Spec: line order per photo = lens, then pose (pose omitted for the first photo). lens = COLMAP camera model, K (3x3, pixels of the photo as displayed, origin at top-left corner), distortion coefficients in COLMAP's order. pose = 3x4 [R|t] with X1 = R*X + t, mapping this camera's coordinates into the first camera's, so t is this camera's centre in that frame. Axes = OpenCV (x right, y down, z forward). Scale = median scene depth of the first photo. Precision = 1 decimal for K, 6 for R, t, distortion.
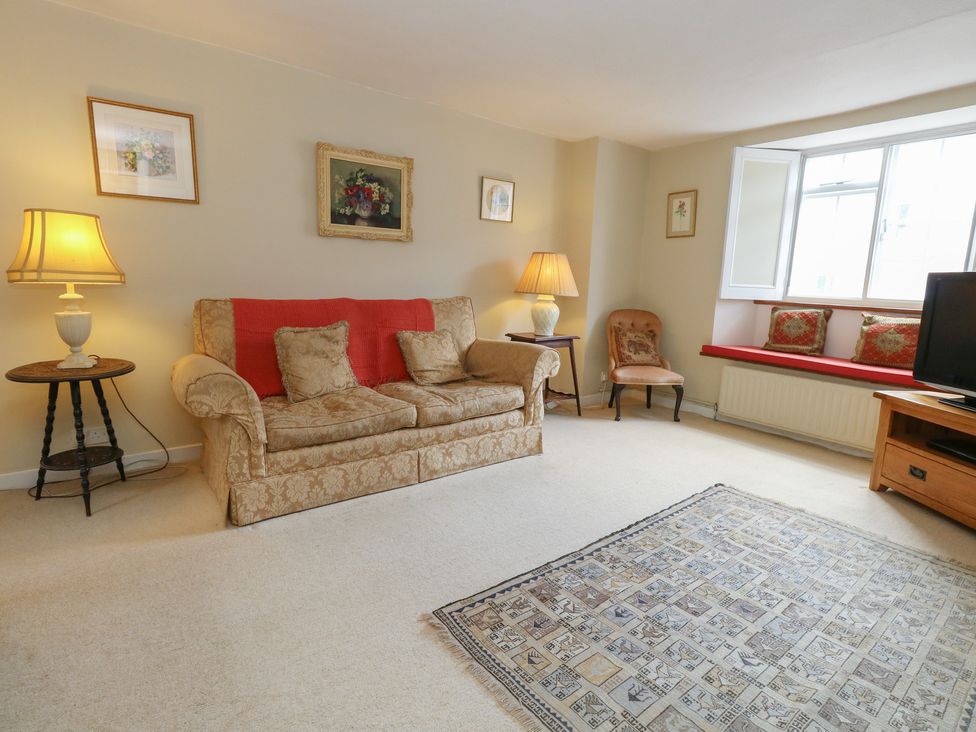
lens RADIAL K [[526.4, 0, 498.1], [0, 526.4, 360.0], [0, 0, 1]] dist [0.000704, -0.002261]
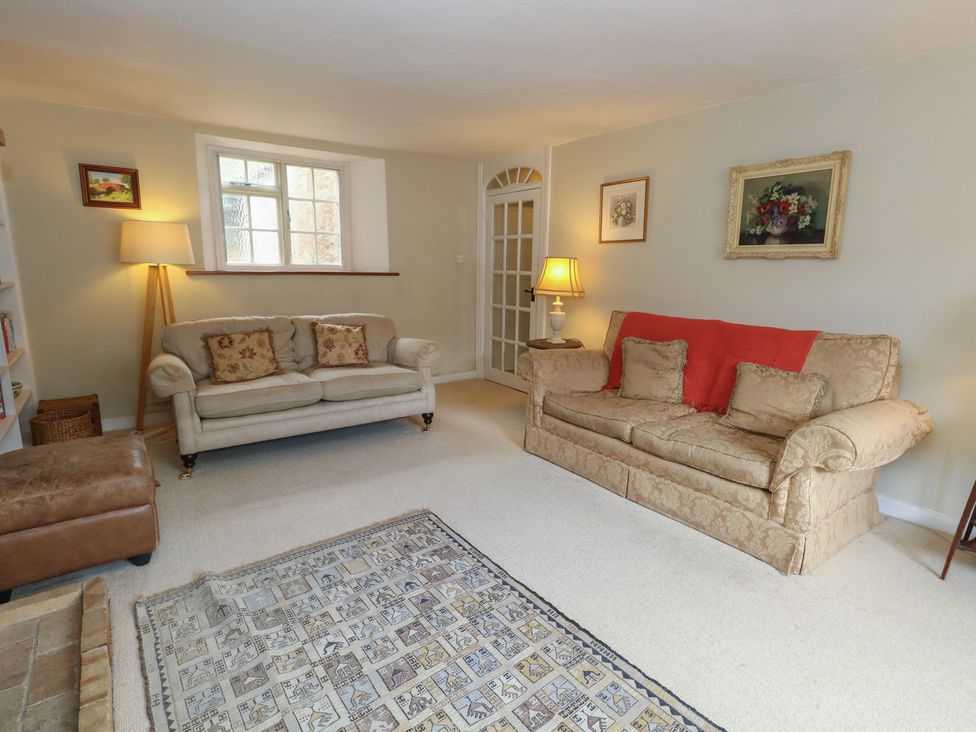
lens RADIAL K [[526.4, 0, 497.3], [0, 526.4, 364.5], [0, 0, 1]] dist [0.000704, -0.002261]
pose [[-0.040019, 0.156162, -0.986920, 0.874338], [-0.175334, 0.971289, 0.160798, -0.149307], [0.983695, 0.179476, -0.011490, 0.742971]]
